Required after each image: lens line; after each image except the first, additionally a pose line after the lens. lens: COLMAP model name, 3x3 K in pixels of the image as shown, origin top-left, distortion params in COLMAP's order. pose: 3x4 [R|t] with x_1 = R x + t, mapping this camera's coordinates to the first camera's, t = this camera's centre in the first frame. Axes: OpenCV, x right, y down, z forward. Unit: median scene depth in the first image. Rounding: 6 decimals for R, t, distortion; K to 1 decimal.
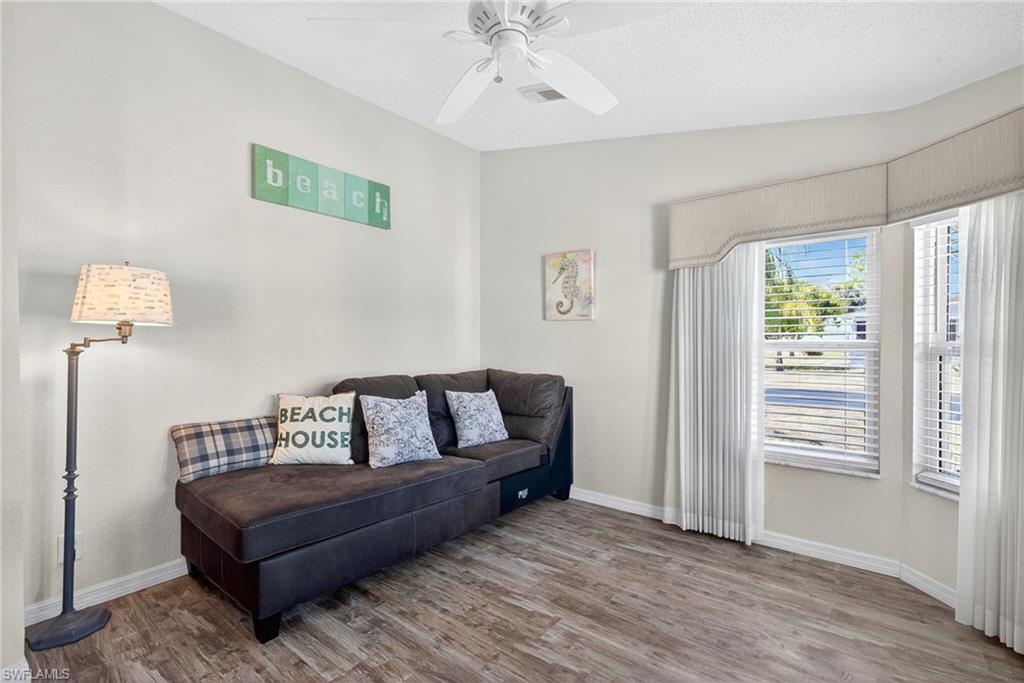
lens RADIAL K [[469.4, 0, 512.0], [0, 469.4, 341.5], [0, 0, 1]] dist [-0.000115, 0.000189]
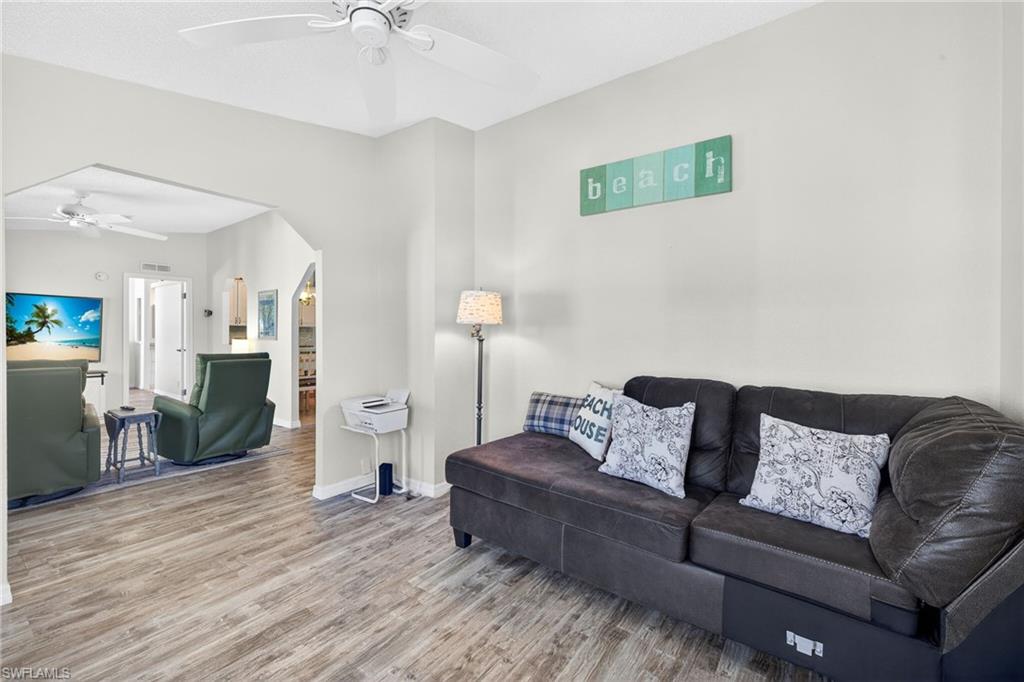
lens RADIAL K [[428.1, 0, 507.0], [0, 428.1, 334.6], [0, 0, 1]] dist [0.006057, 0.000182]
pose [[0.034701, 0.008941, -0.999358, 0.535020], [-0.006326, 0.999942, 0.008727, -0.008872], [0.999378, 0.006020, 0.034755, 0.759151]]
